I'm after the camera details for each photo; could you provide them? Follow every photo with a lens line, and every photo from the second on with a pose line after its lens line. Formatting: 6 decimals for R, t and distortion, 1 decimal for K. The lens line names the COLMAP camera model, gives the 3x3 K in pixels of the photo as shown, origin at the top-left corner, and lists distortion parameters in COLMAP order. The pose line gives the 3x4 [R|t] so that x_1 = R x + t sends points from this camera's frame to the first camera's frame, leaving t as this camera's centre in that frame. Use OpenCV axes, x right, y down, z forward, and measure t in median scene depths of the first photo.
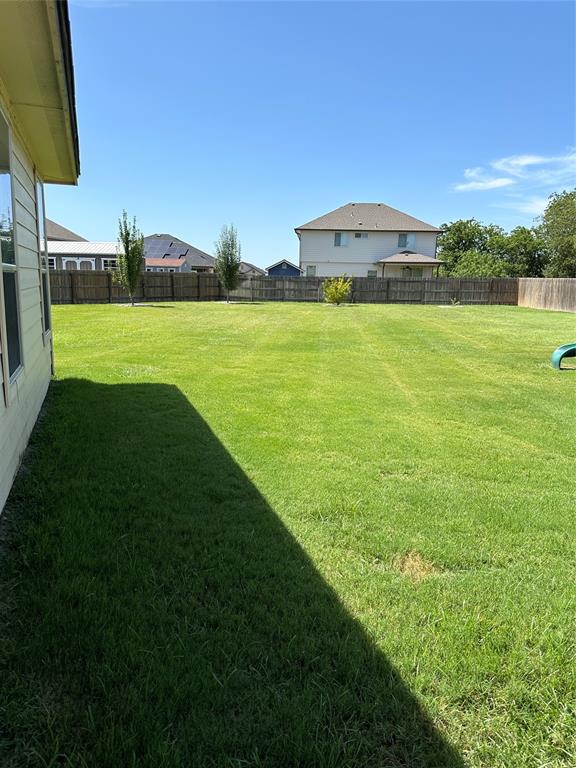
lens RADIAL K [[550.1, 0, 299.0], [0, 550.1, 412.1], [0, 0, 1]] dist [0.067000, -0.081842]
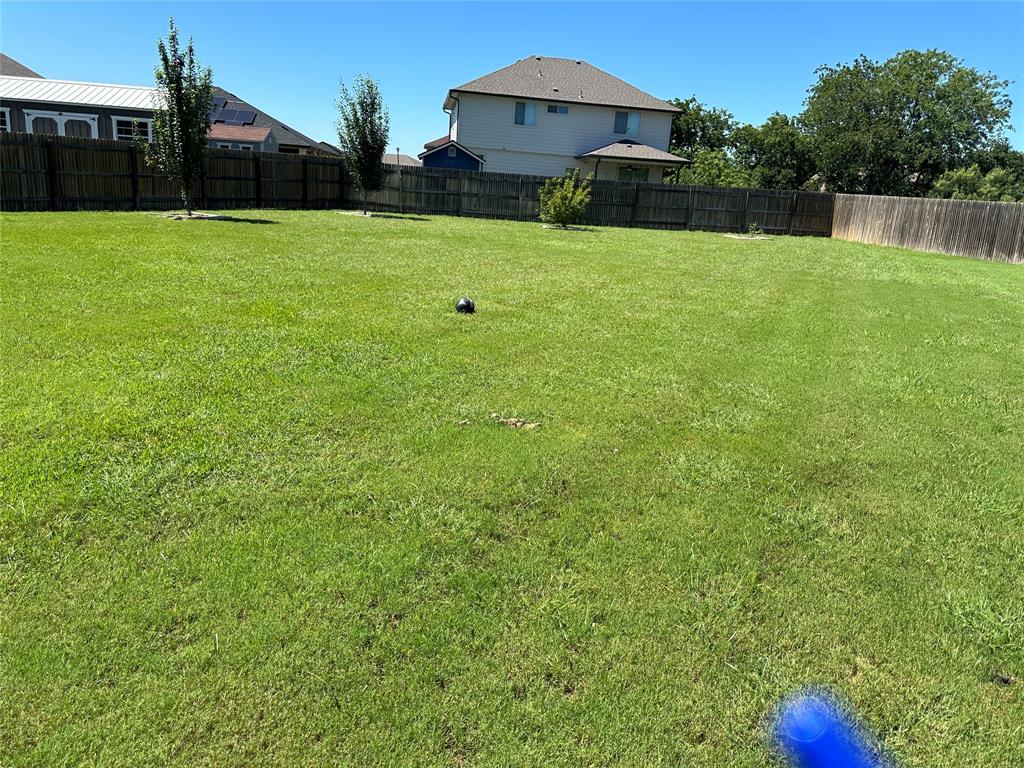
lens RADIAL K [[733.4, 0, 524.3], [0, 733.4, 373.1], [0, 0, 1]] dist [0.067000, -0.081842]
pose [[0.979410, -0.002364, 0.201868, -0.117778], [-0.003048, 0.999644, 0.026497, -0.060030], [-0.201859, -0.026567, 0.979054, 0.246413]]
